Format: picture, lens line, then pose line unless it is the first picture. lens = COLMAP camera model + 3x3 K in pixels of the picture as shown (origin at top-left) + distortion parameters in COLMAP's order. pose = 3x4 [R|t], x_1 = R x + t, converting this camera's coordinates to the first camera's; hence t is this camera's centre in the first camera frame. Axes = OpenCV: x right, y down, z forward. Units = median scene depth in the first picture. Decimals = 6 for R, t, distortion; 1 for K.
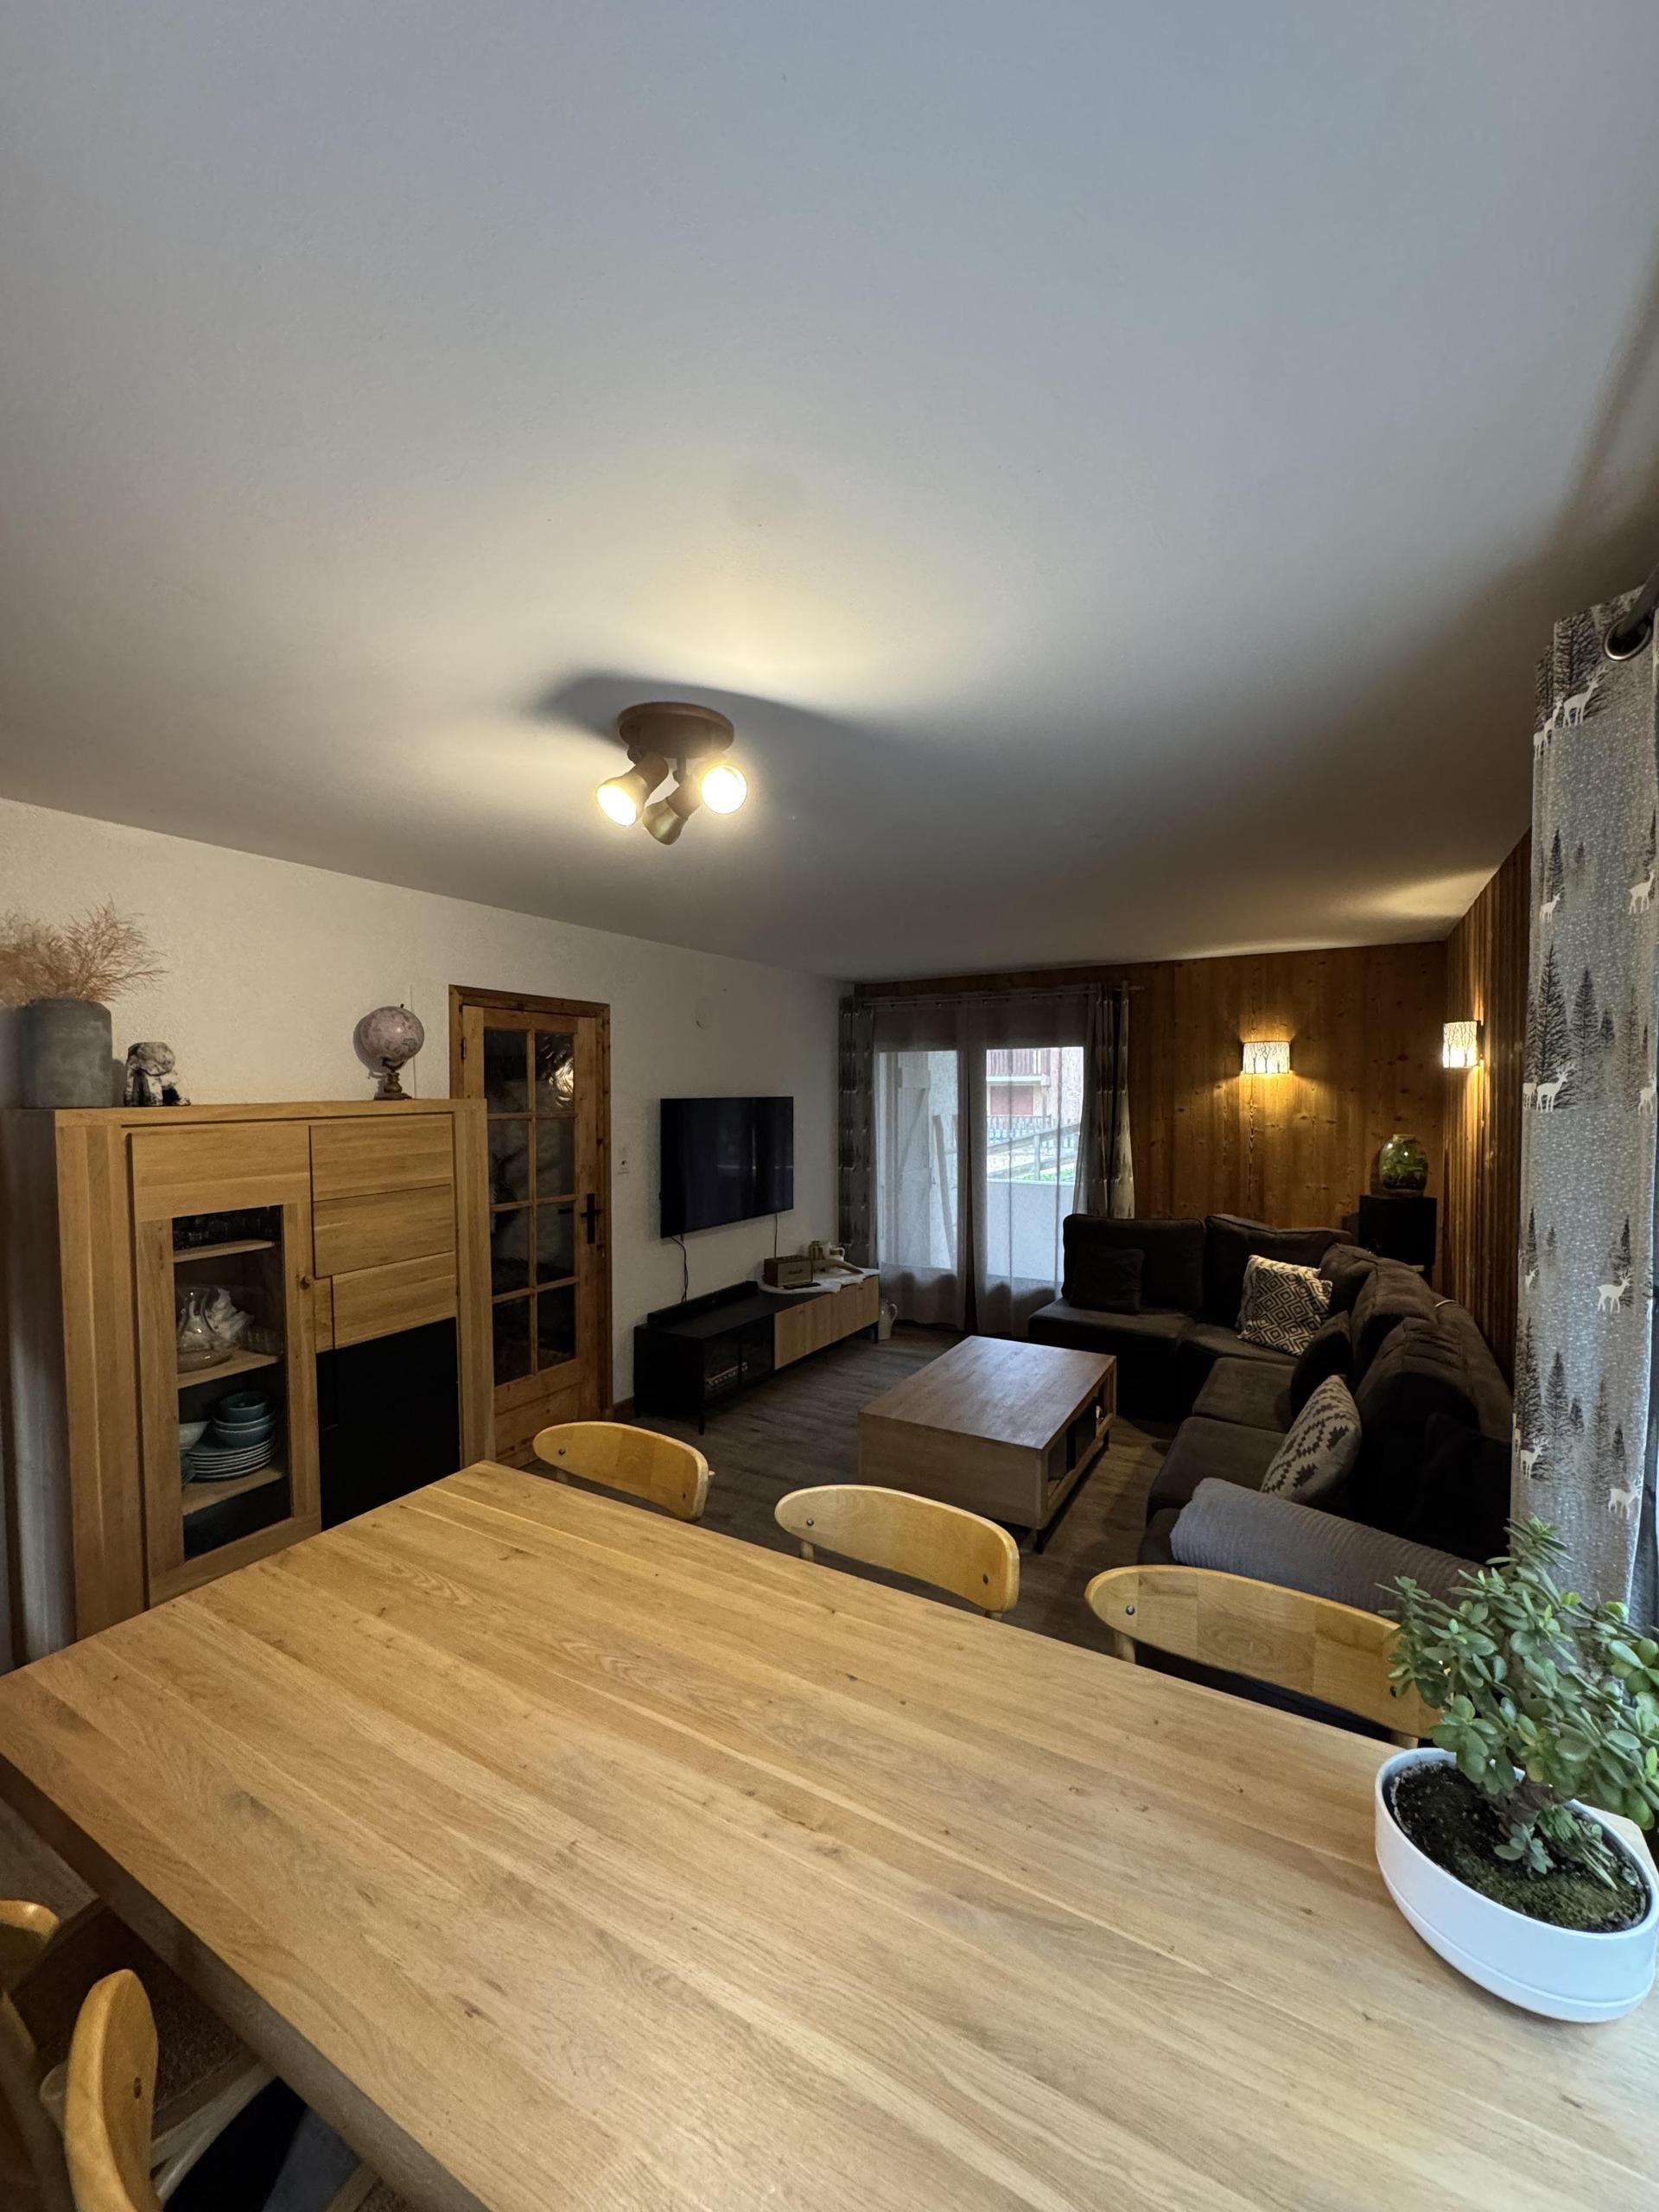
lens RADIAL K [[882.4, 0, 832.3], [0, 882.4, 1104.8], [0, 0, 1]] dist [-0.004098, 0.000749]
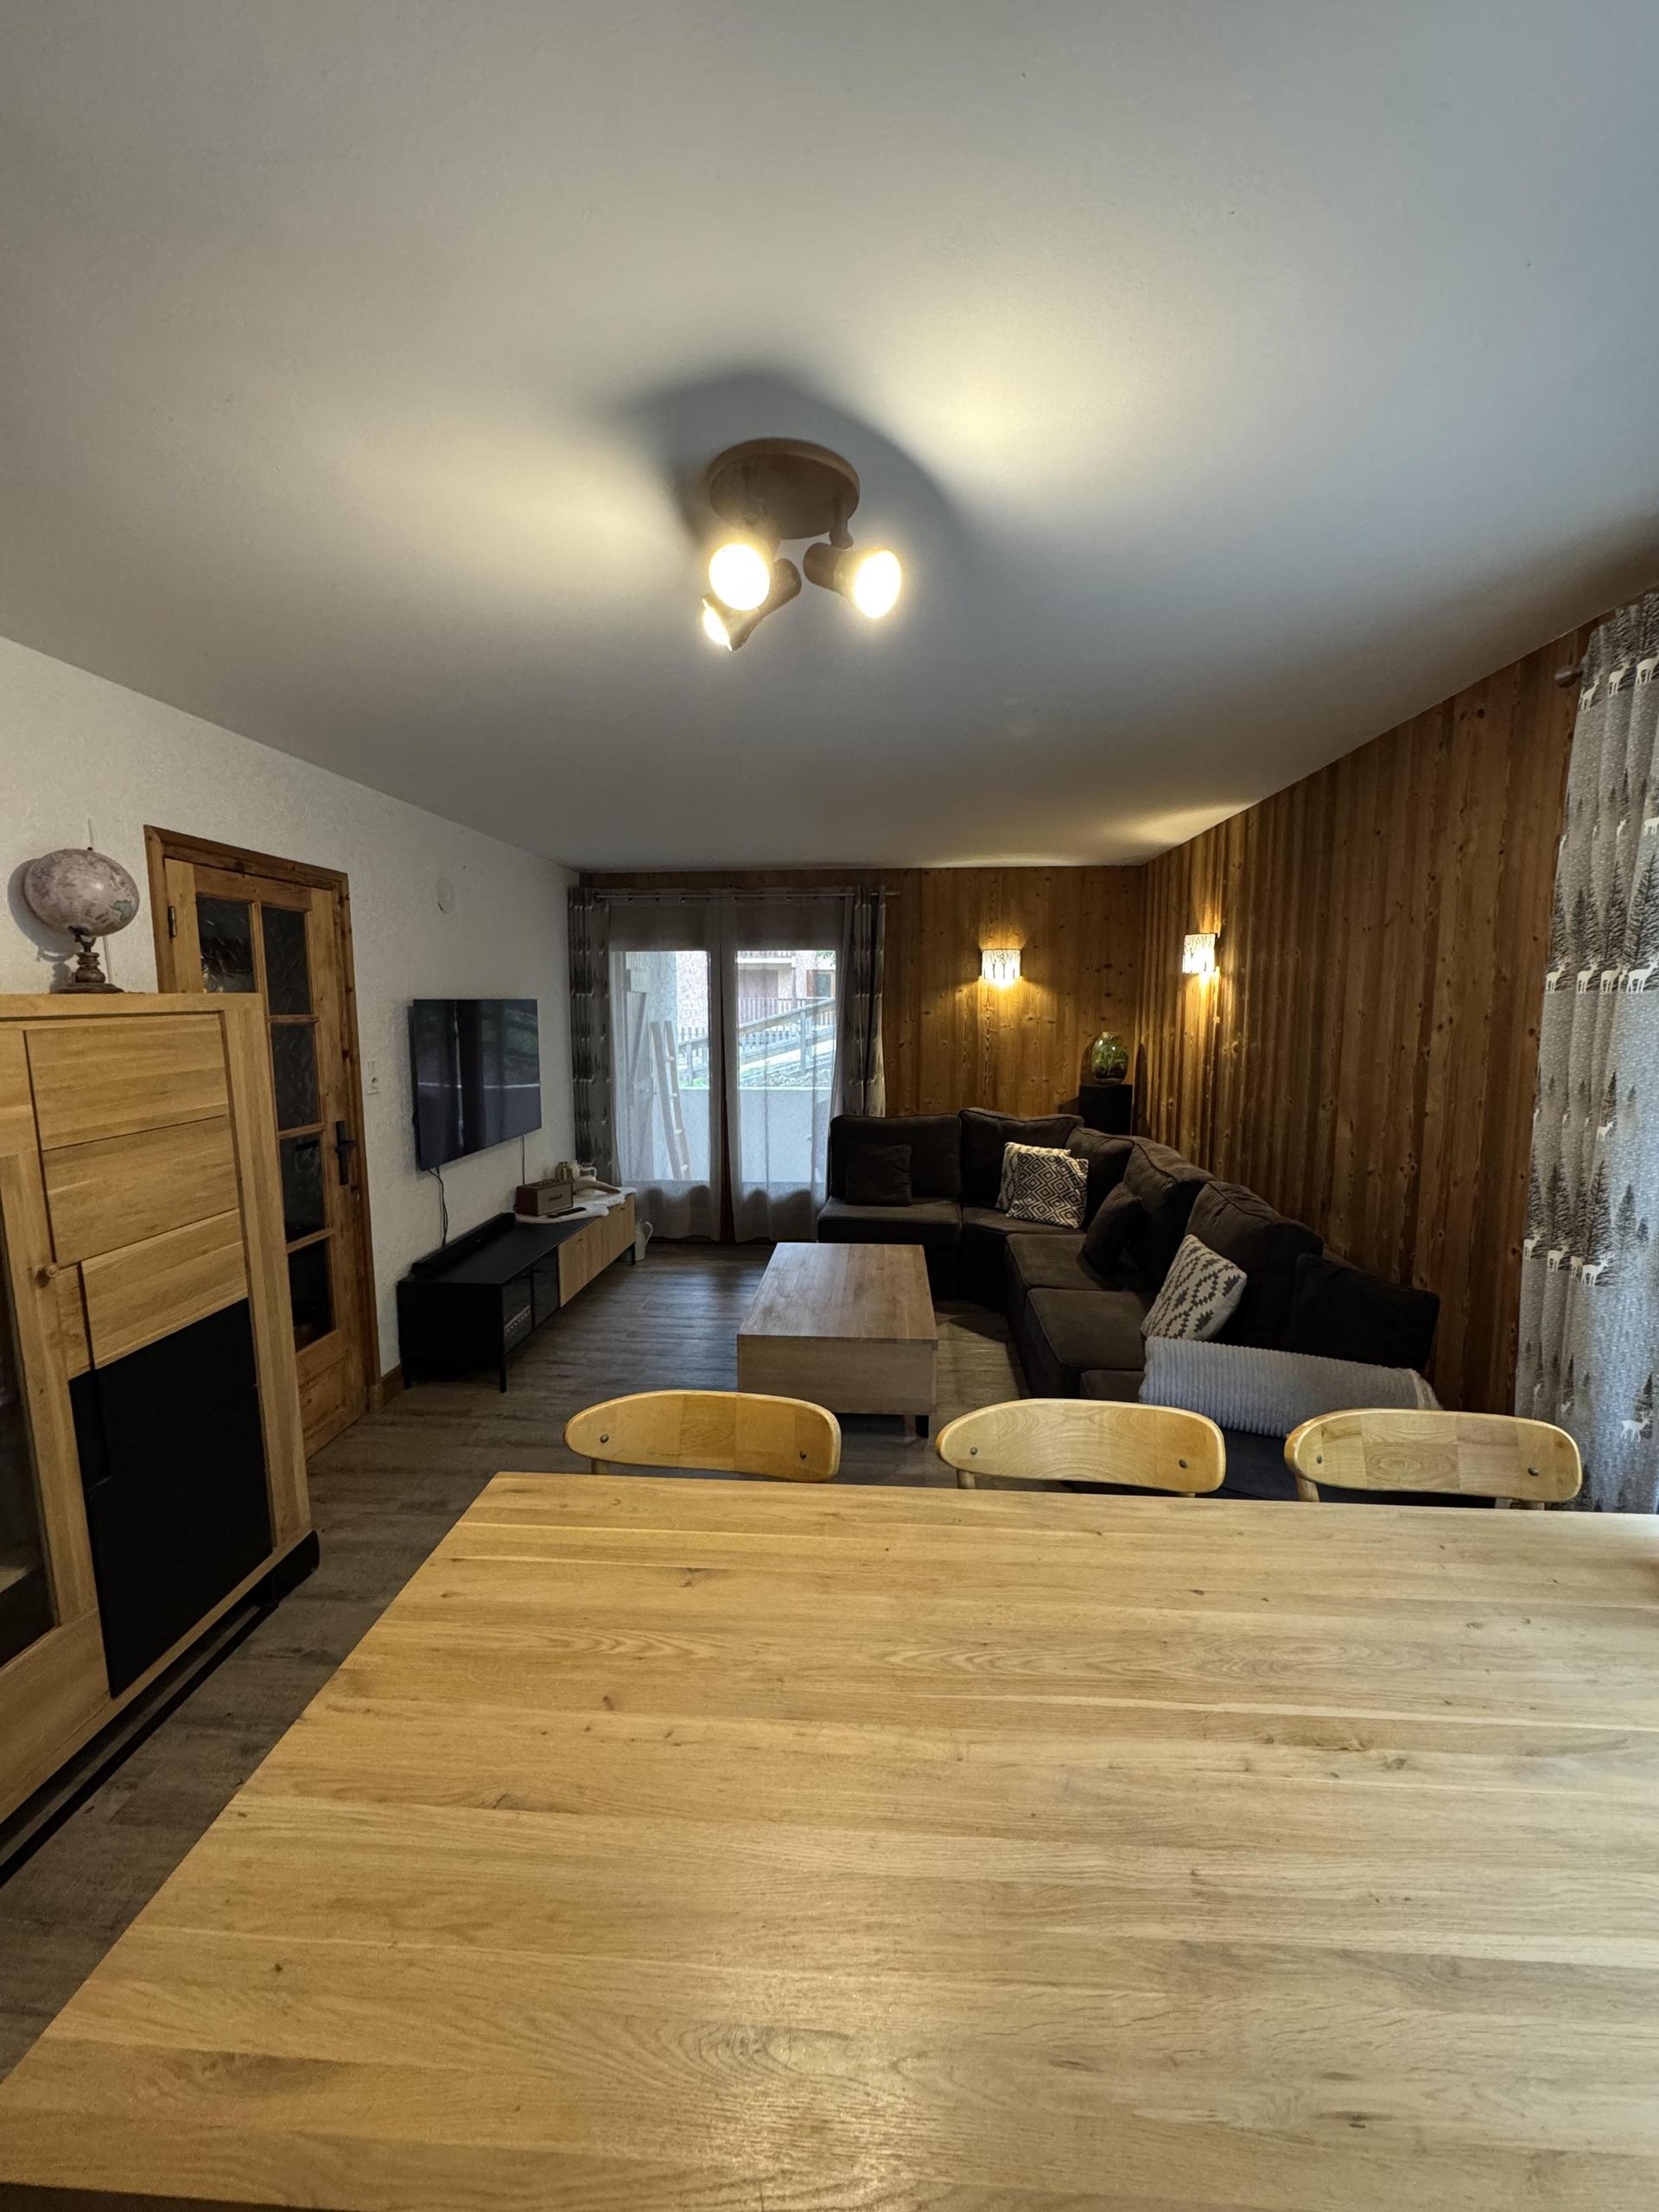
lens RADIAL K [[882.4, 0, 835.9], [0, 882.4, 1105.7], [0, 0, 1]] dist [-0.004098, 0.000749]
pose [[0.896121, -0.050048, 0.440979, -0.508305], [0.005098, 0.994716, 0.102535, 0.022726], [-0.443781, -0.089636, 0.891641, 0.266365]]
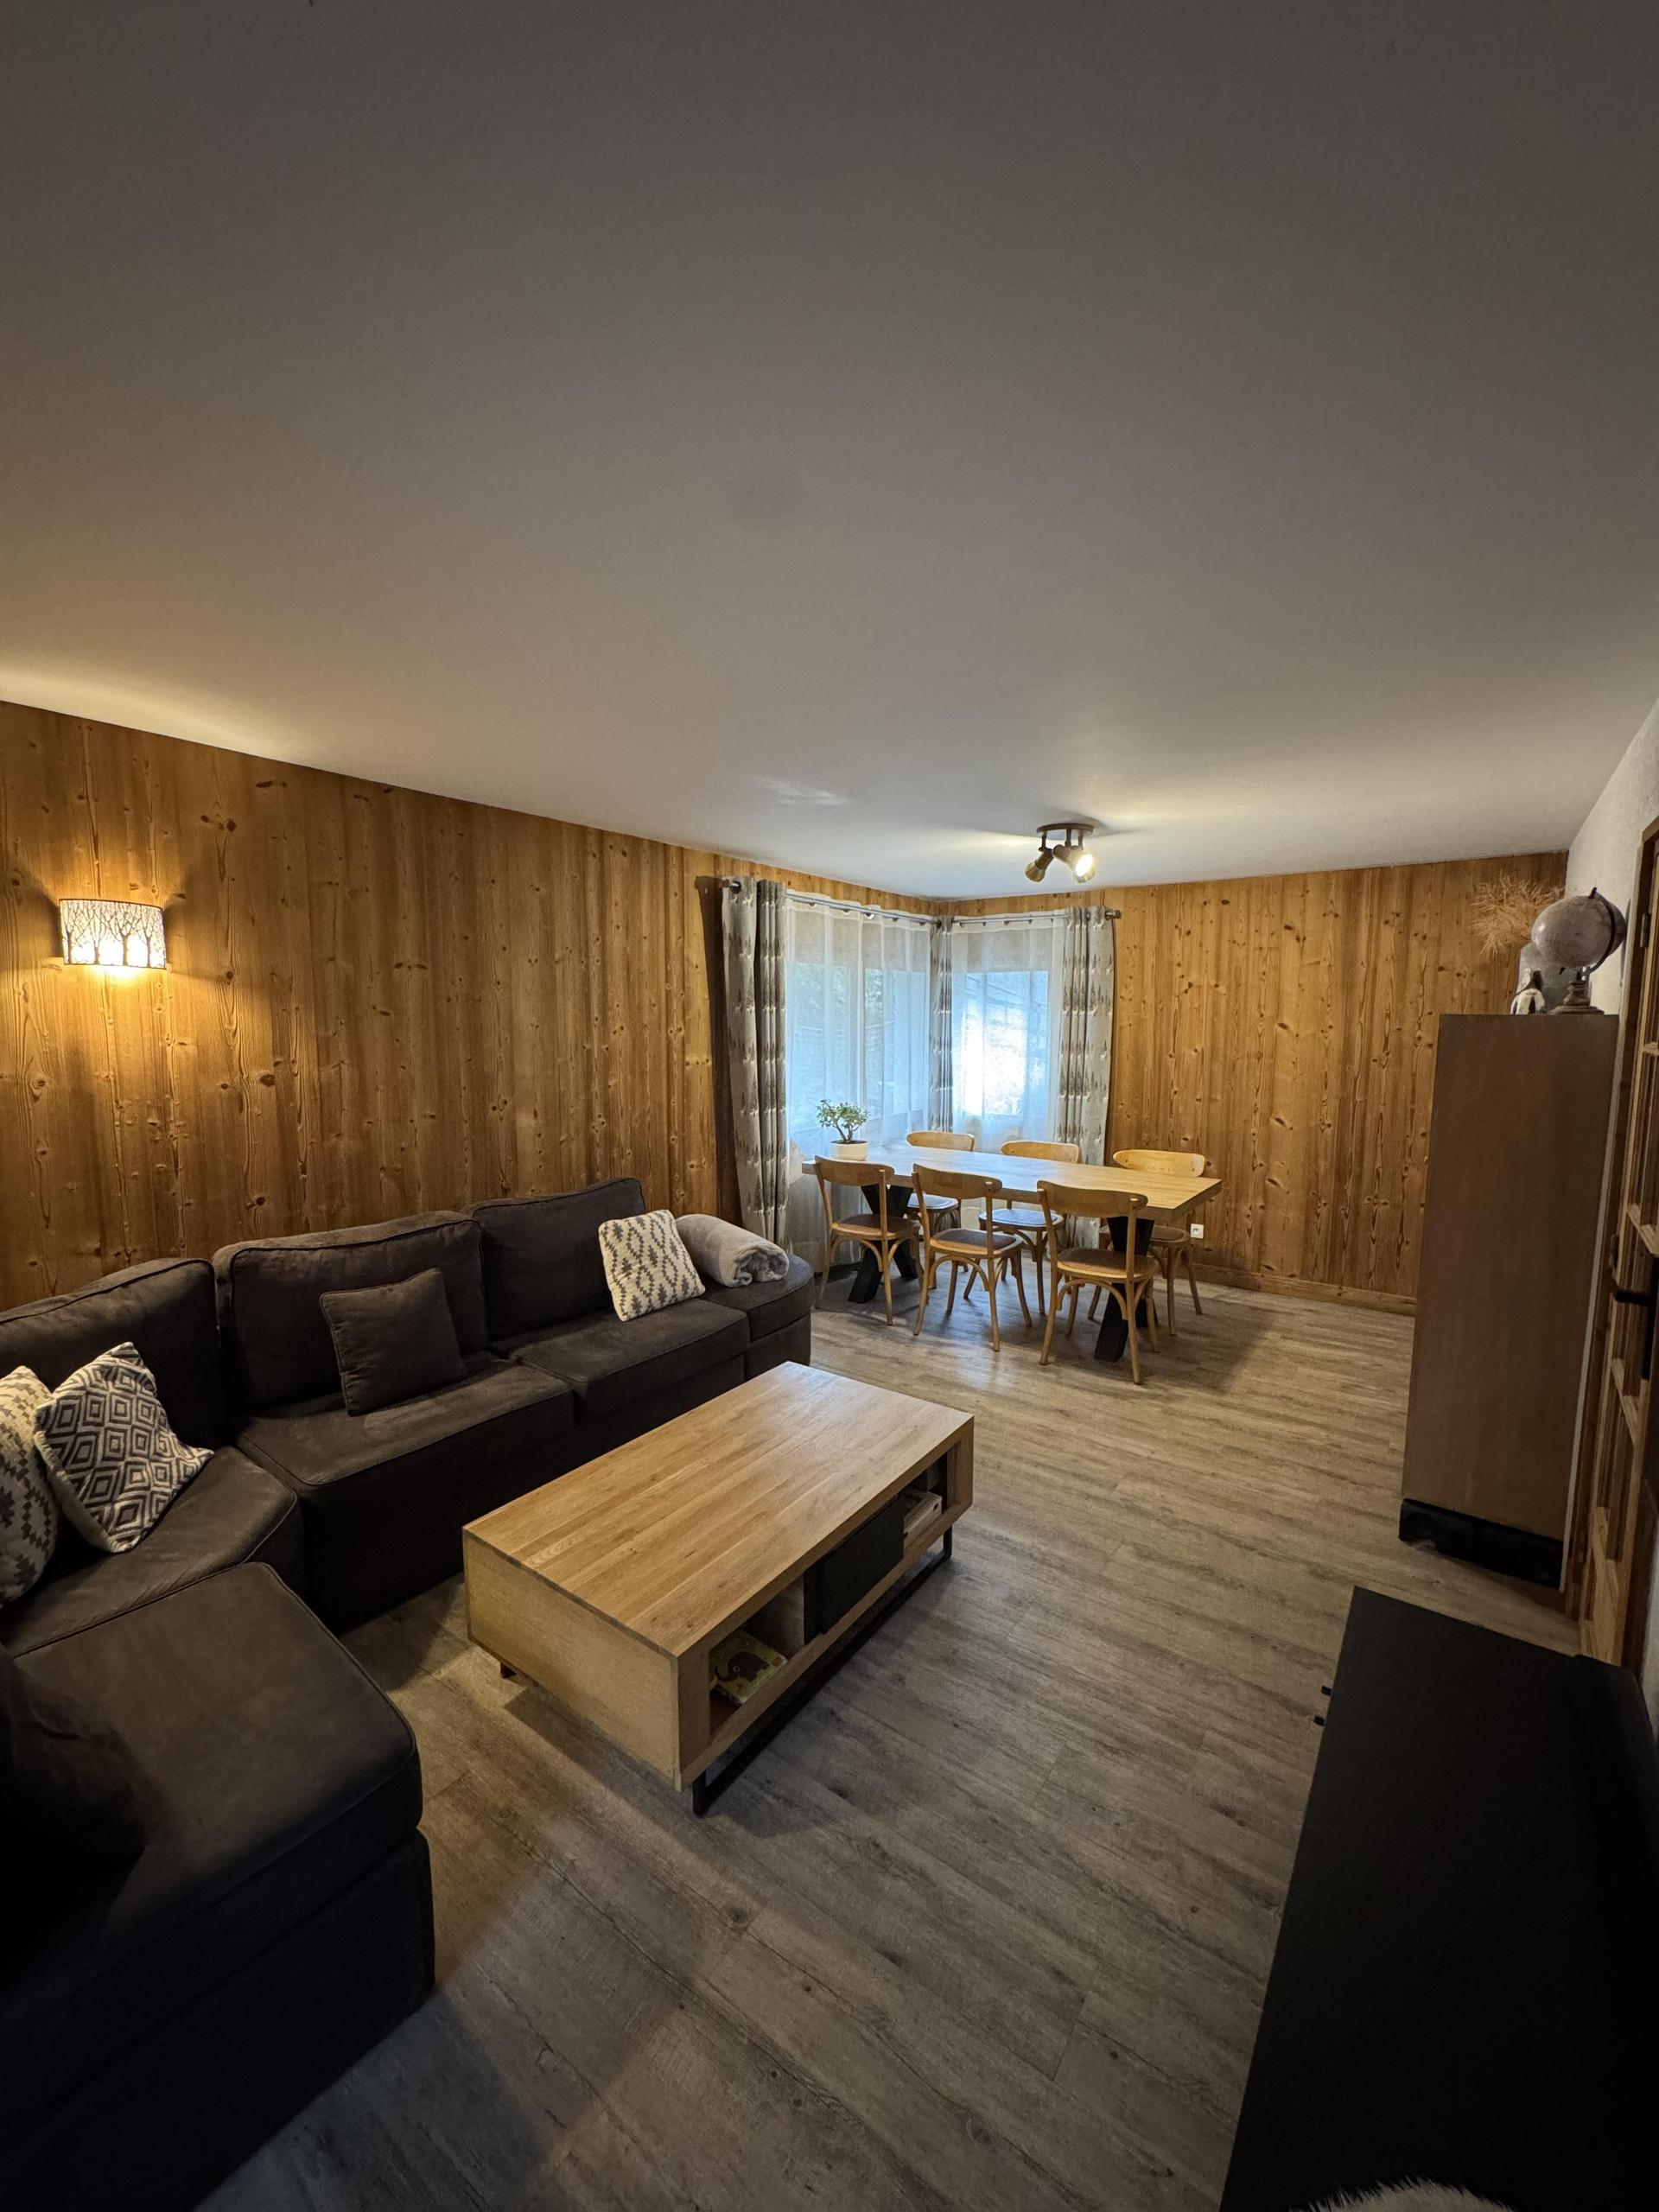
lens RADIAL K [[882.4, 0, 834.4], [0, 882.4, 1107.7], [0, 0, 1]] dist [-0.004098, 0.000749]
pose [[-0.994572, -0.012109, 0.103346, 0.137615], [0.000355, 0.992805, 0.119741, -0.030255], [-0.104052, 0.119128, -0.987412, 3.228677]]
